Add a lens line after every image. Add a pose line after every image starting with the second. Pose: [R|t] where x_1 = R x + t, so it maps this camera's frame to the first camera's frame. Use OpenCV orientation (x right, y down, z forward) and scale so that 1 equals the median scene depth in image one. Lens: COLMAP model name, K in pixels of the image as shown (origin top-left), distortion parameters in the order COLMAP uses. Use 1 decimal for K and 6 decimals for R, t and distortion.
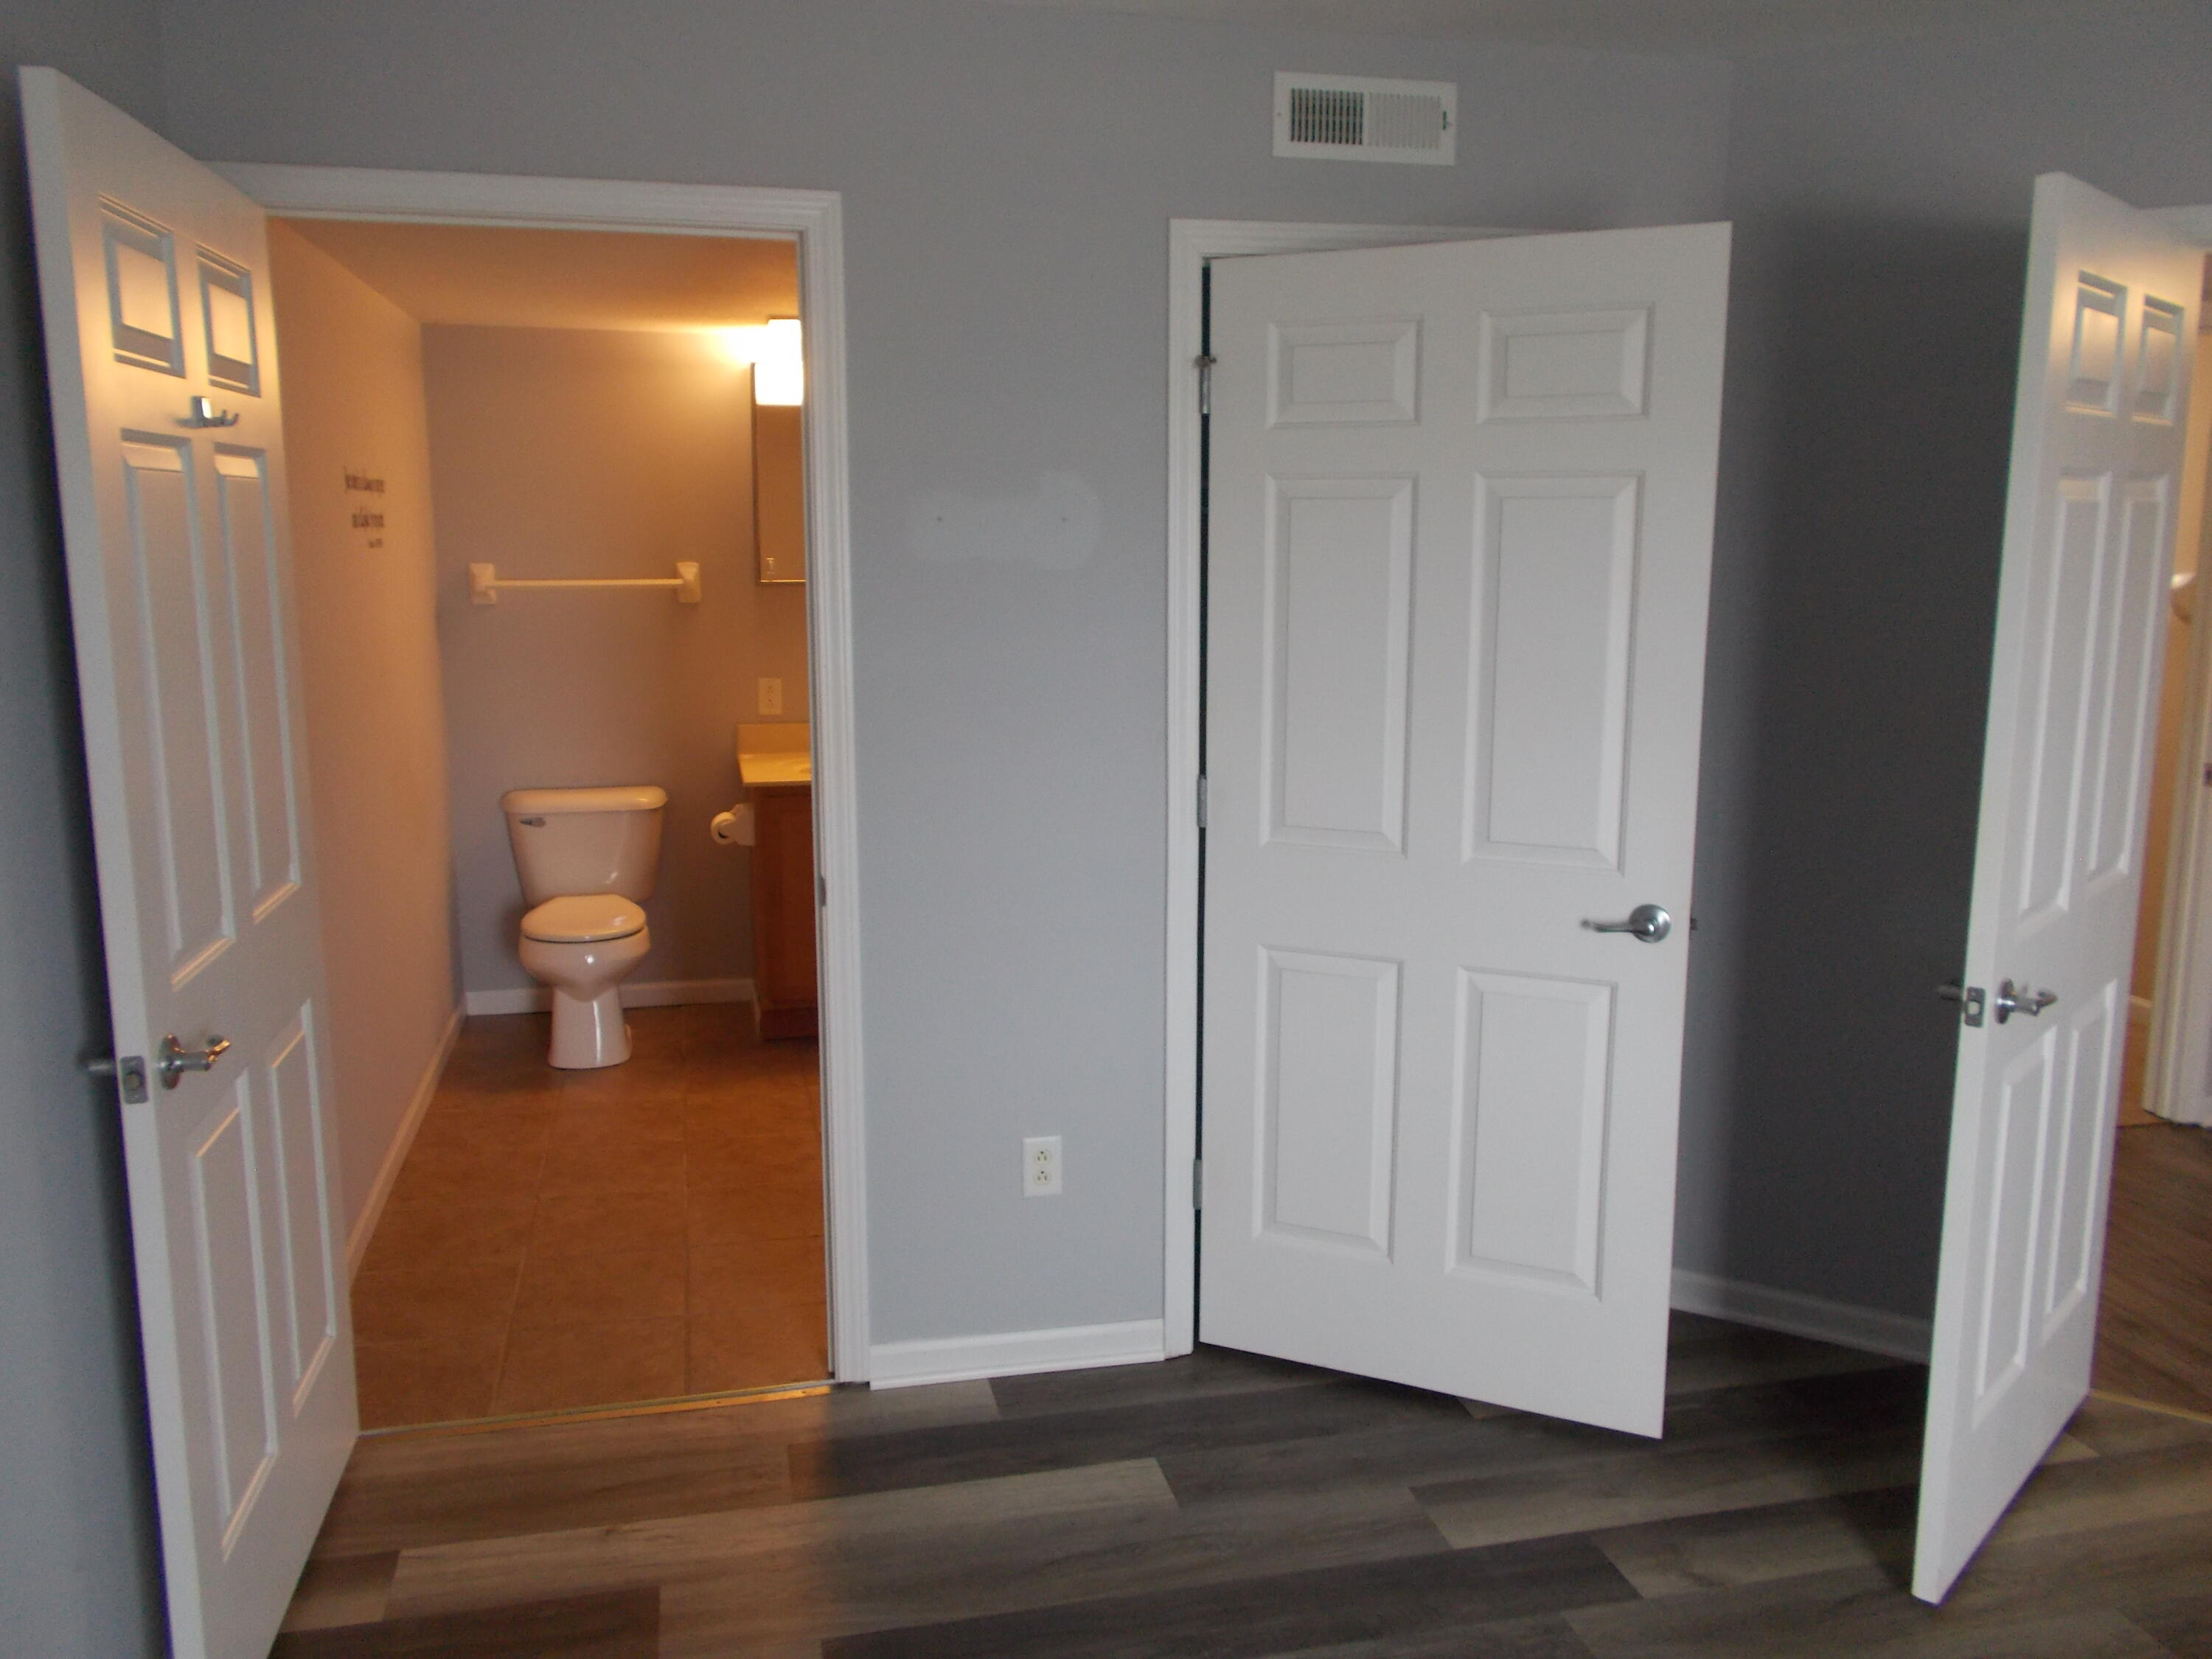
lens RADIAL K [[1768.3, 0, 1106.0], [0, 1768.3, 829.5], [0, 0, 1]] dist [-0.001535, -0.003267]
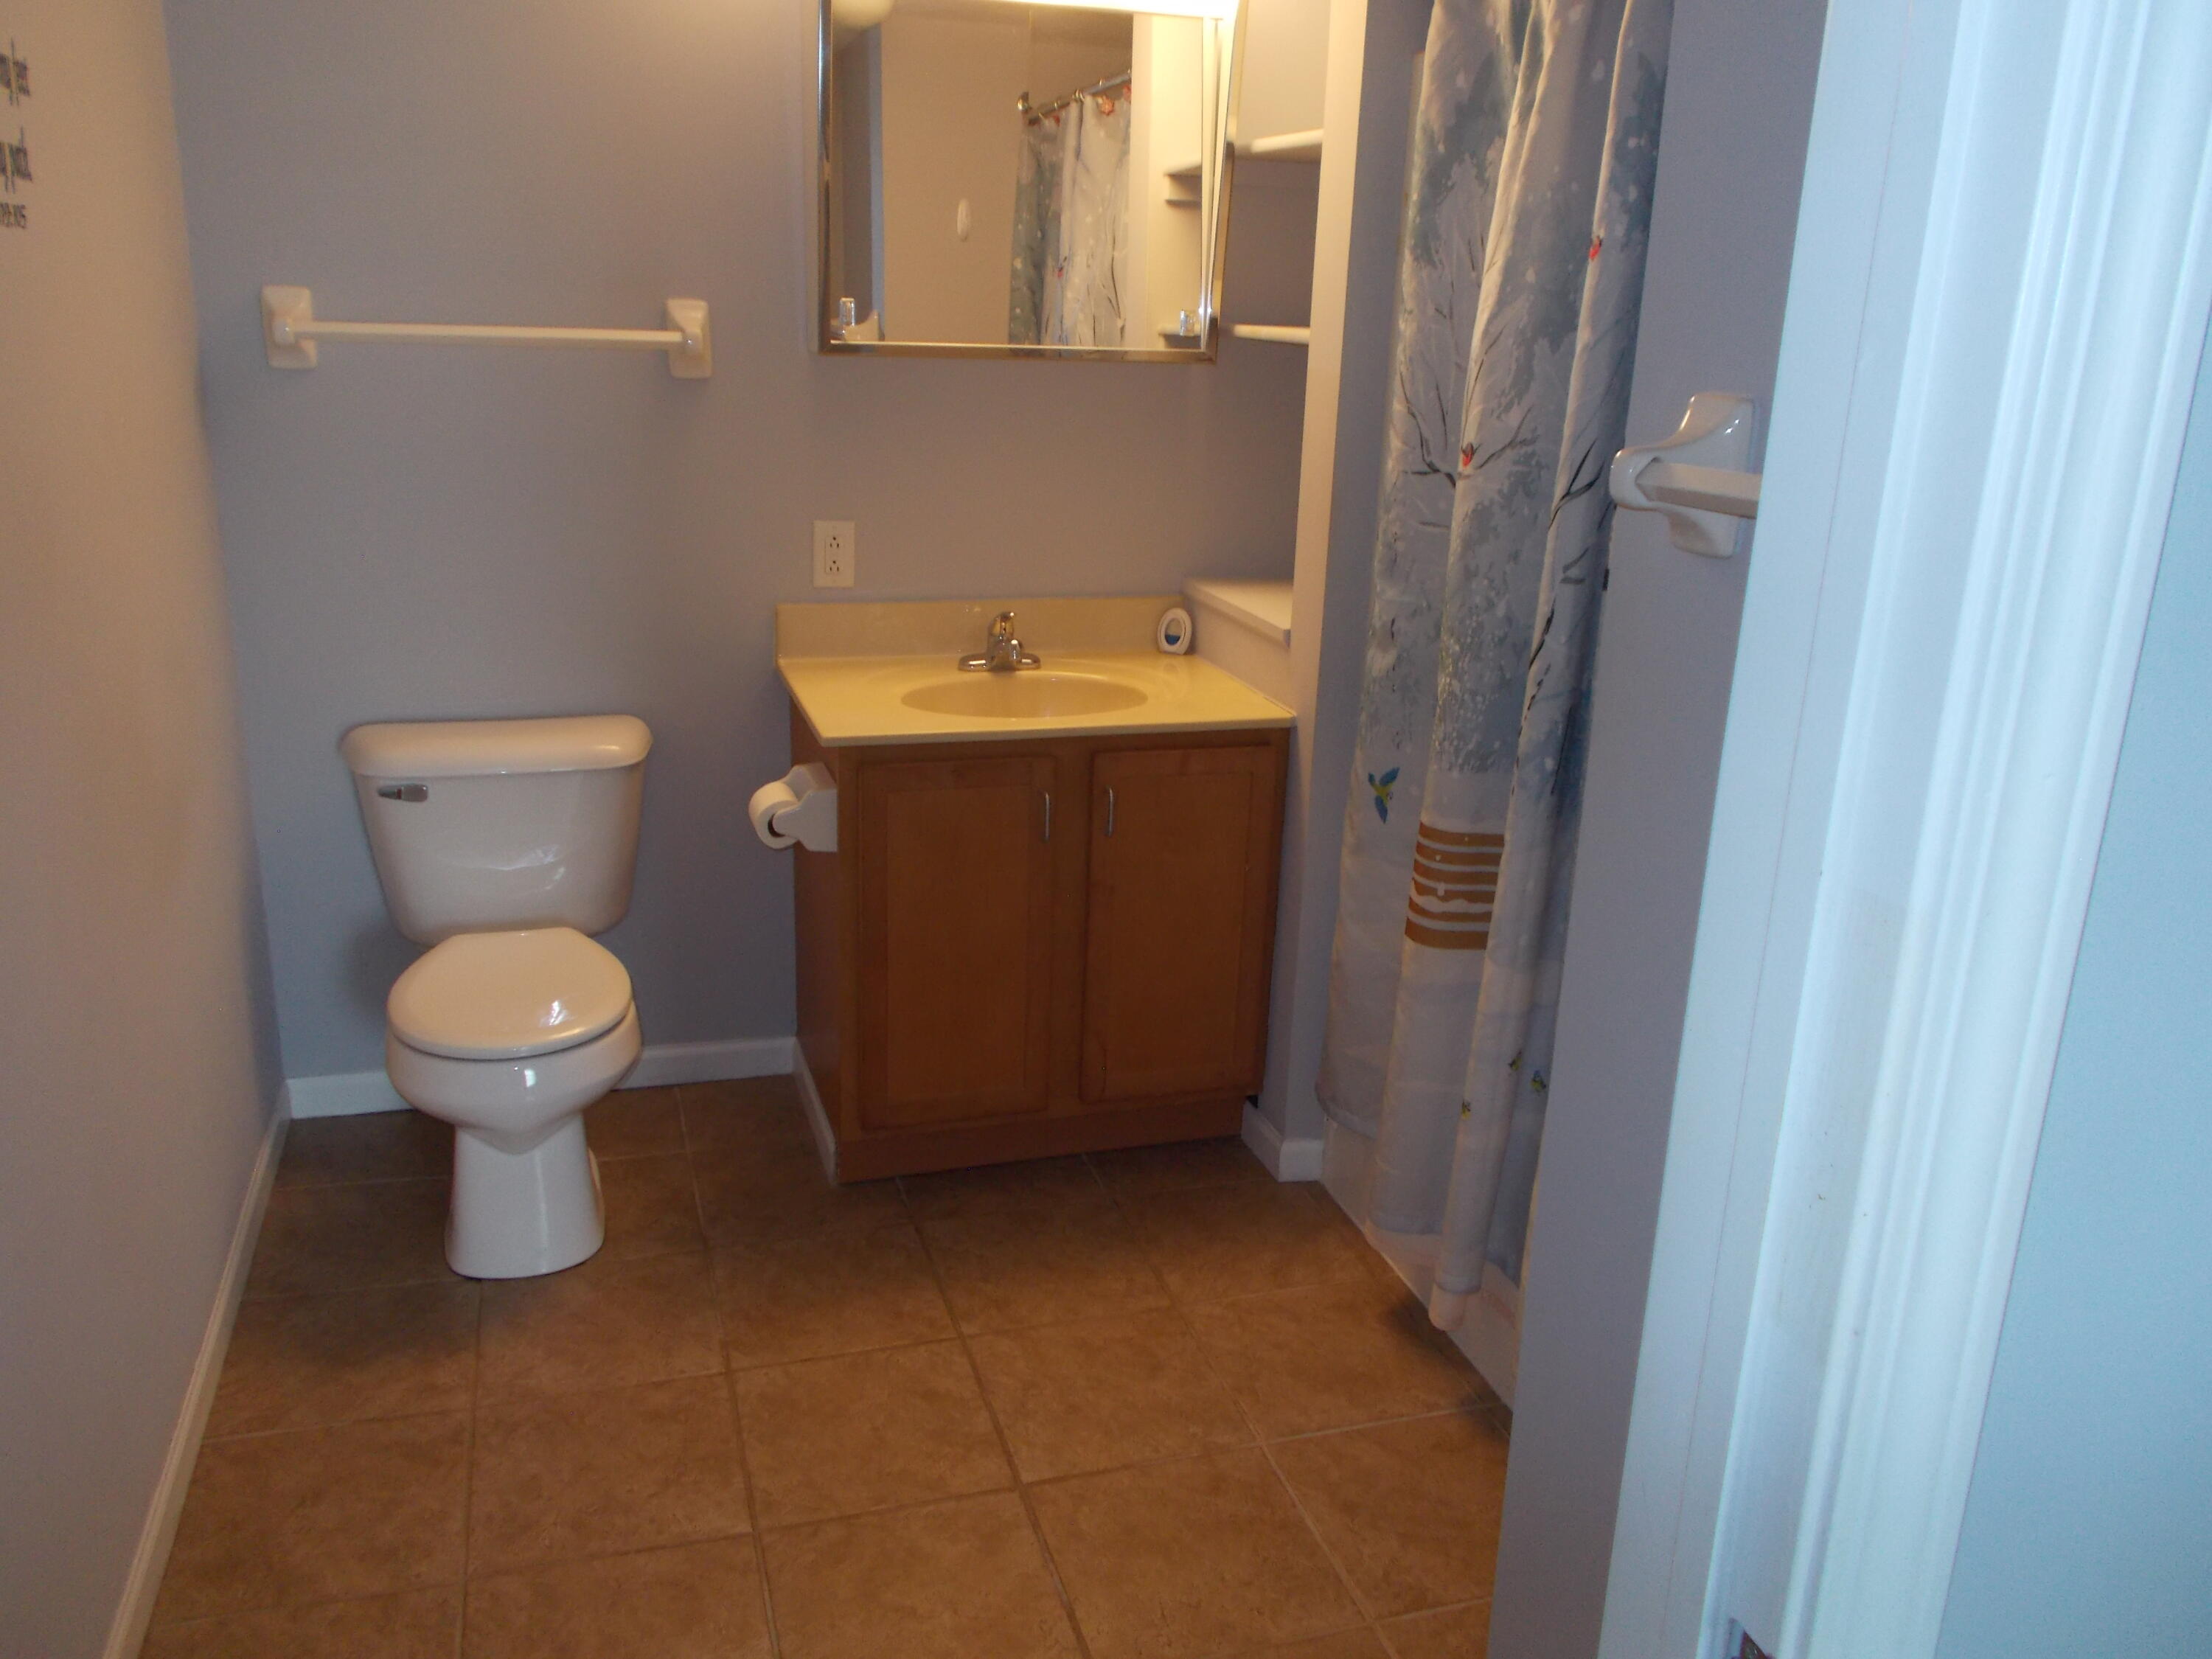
lens RADIAL K [[1768.3, 0, 1106.0], [0, 1768.3, 829.5], [0, 0, 1]] dist [-0.001535, -0.003267]
pose [[0.996726, 0.011529, 0.080025, -0.156420], [-0.021336, 0.992202, 0.122801, -0.062794], [-0.077986, -0.124107, 0.989200, 0.458094]]
